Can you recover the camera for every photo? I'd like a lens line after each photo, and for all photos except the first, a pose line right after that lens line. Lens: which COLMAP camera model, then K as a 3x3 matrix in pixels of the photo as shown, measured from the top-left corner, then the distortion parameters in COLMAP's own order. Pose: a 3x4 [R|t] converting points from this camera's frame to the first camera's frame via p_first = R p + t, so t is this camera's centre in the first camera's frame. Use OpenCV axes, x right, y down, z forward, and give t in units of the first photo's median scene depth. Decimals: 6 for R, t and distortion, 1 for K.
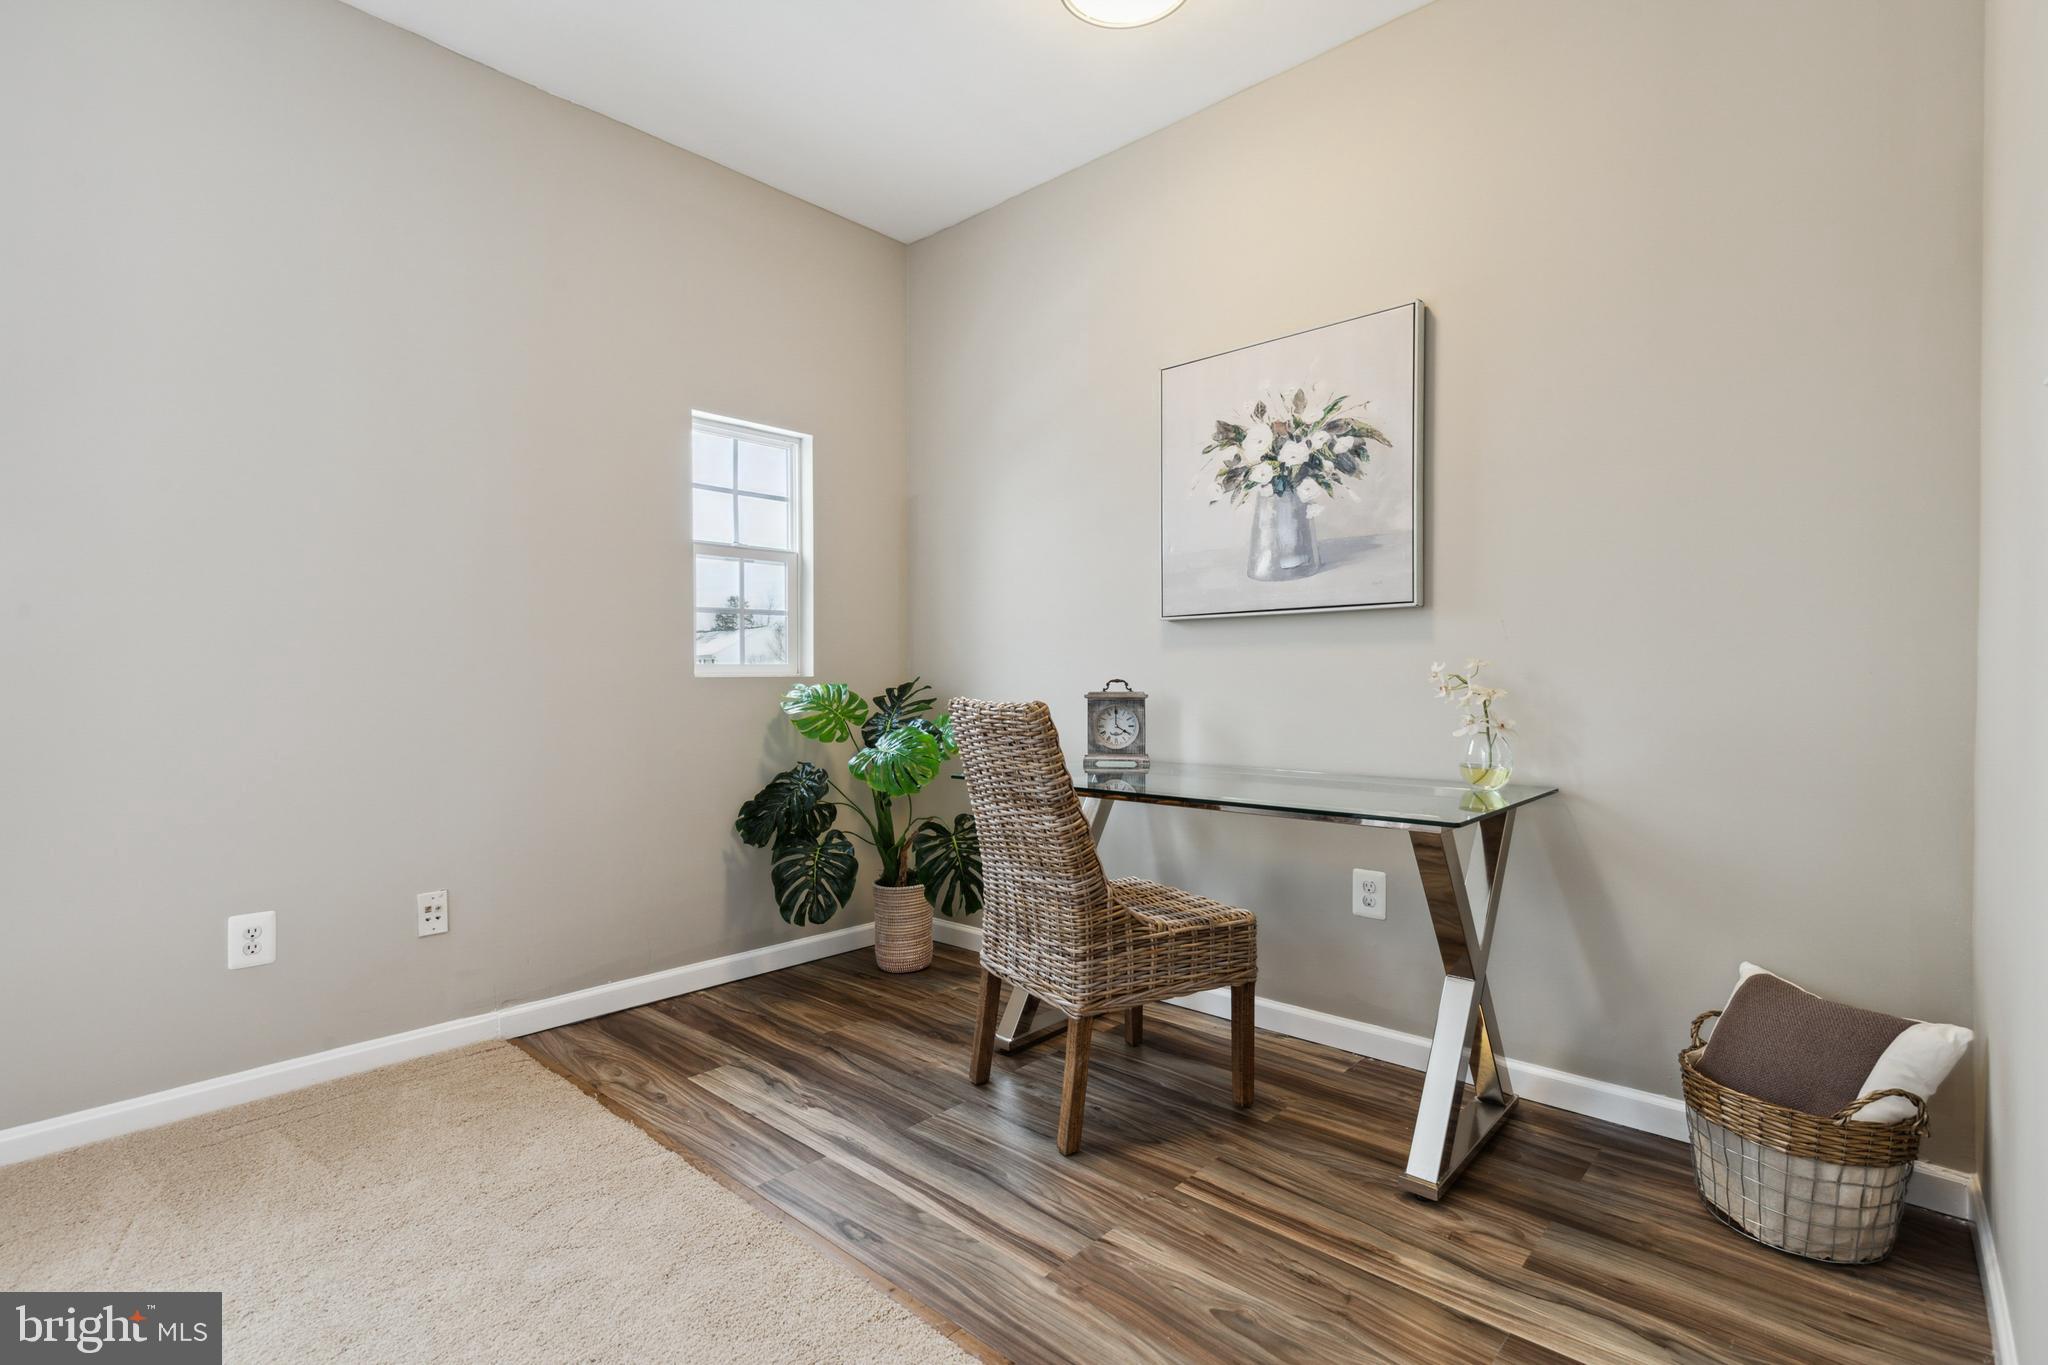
lens RADIAL K [[949.2, 0, 1020.1], [0, 949.2, 676.3], [0, 0, 1]] dist [0.010271, -0.001883]
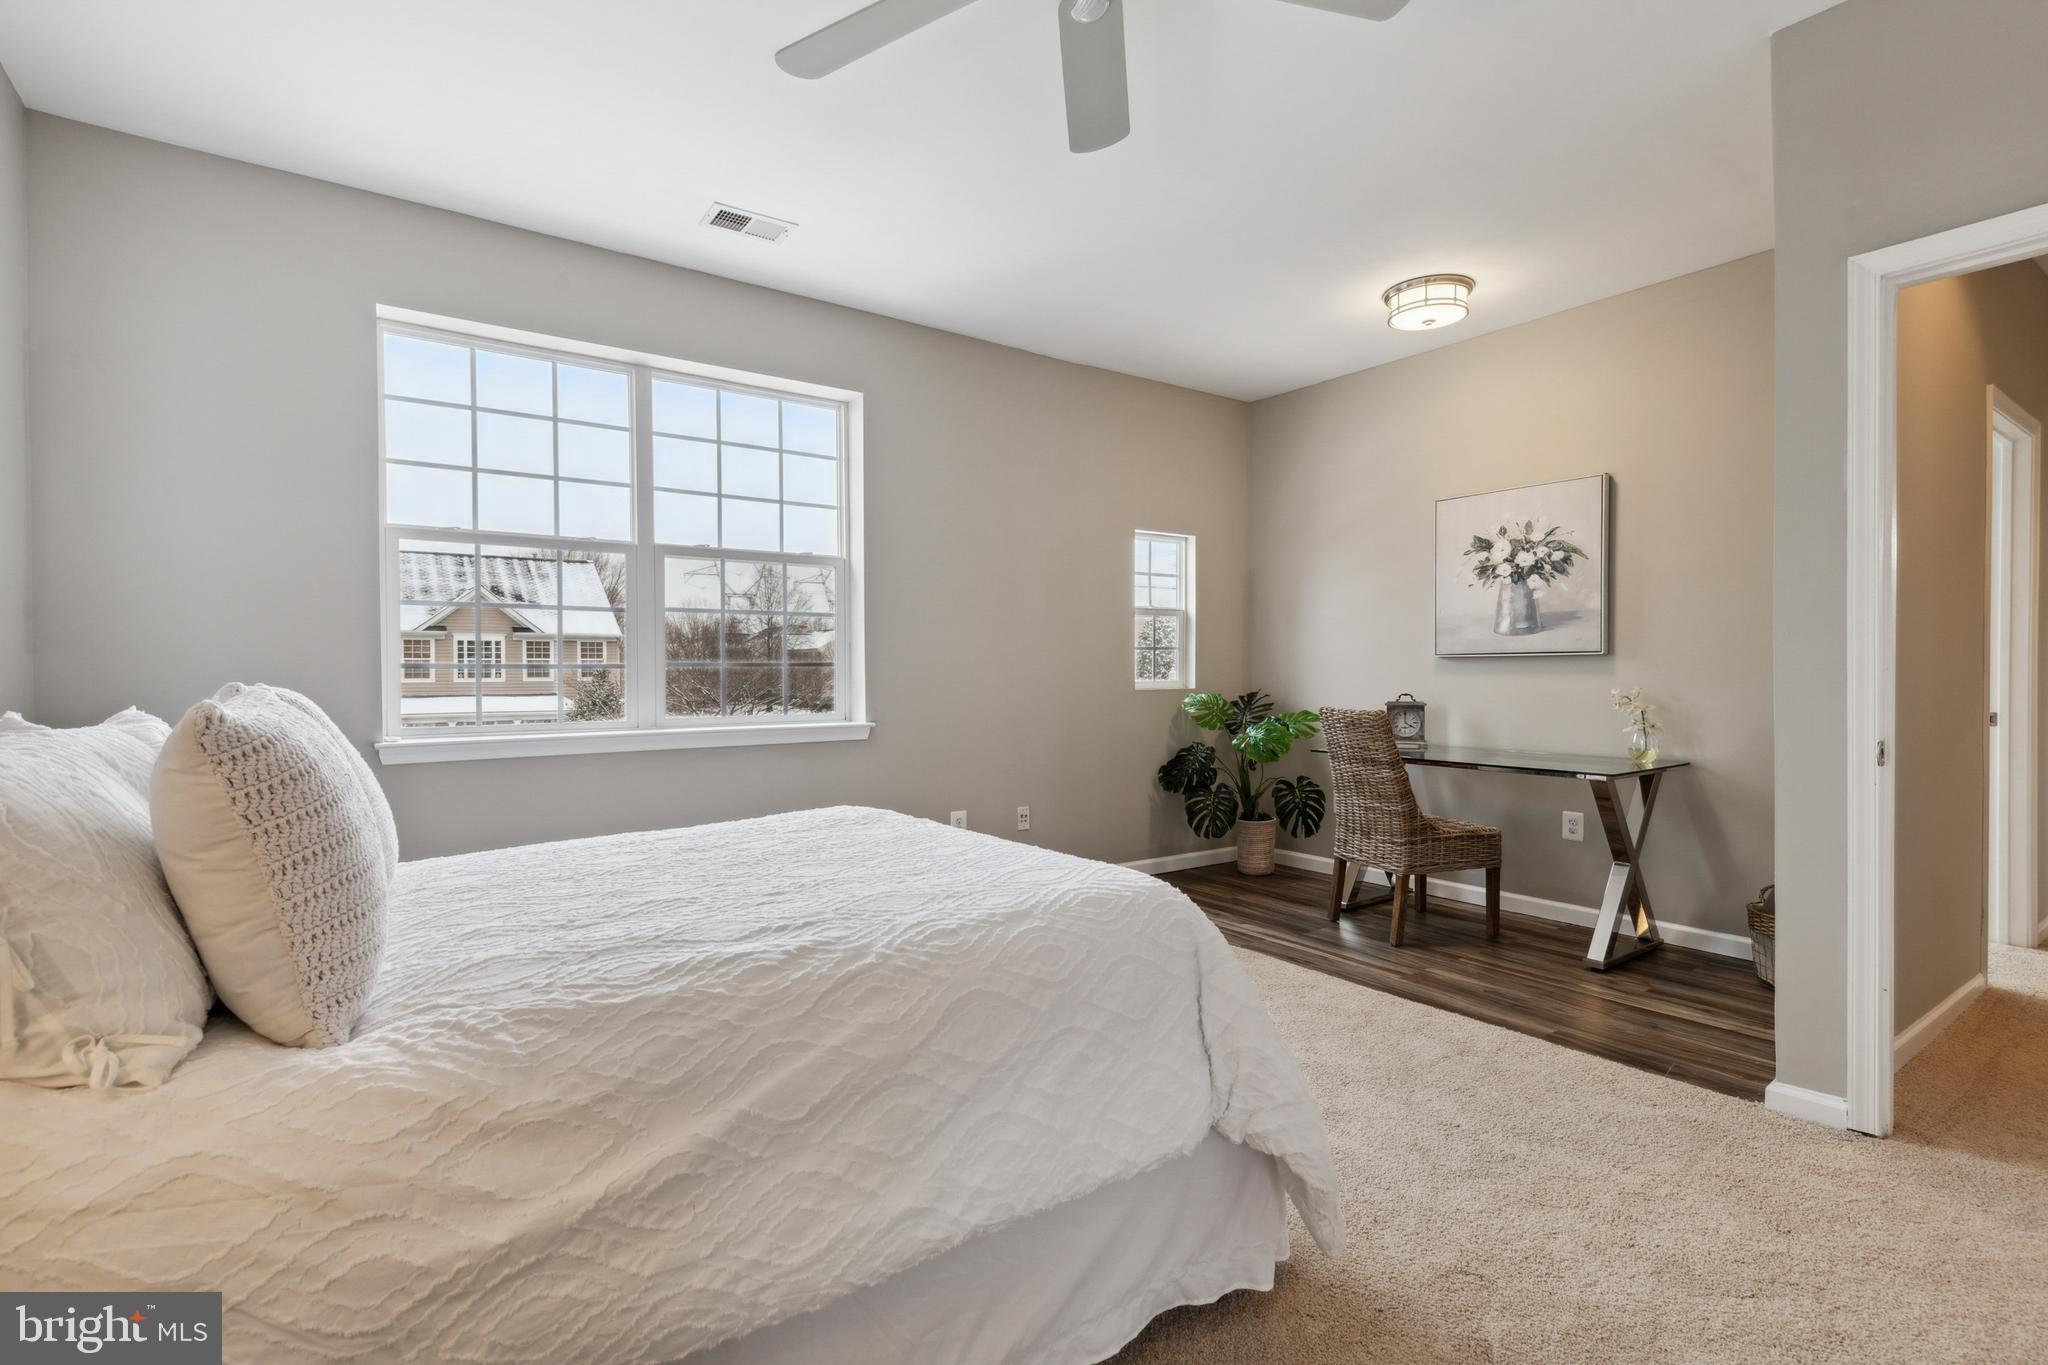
lens RADIAL K [[949.2, 0, 1038.2], [0, 949.2, 672.2], [0, 0, 1]] dist [0.010271, -0.001883]
pose [[0.981812, 0.002529, -0.189839, -0.228704], [-0.001515, 0.999984, 0.005487, -0.046209], [0.189850, -0.005099, 0.981800, -0.787483]]
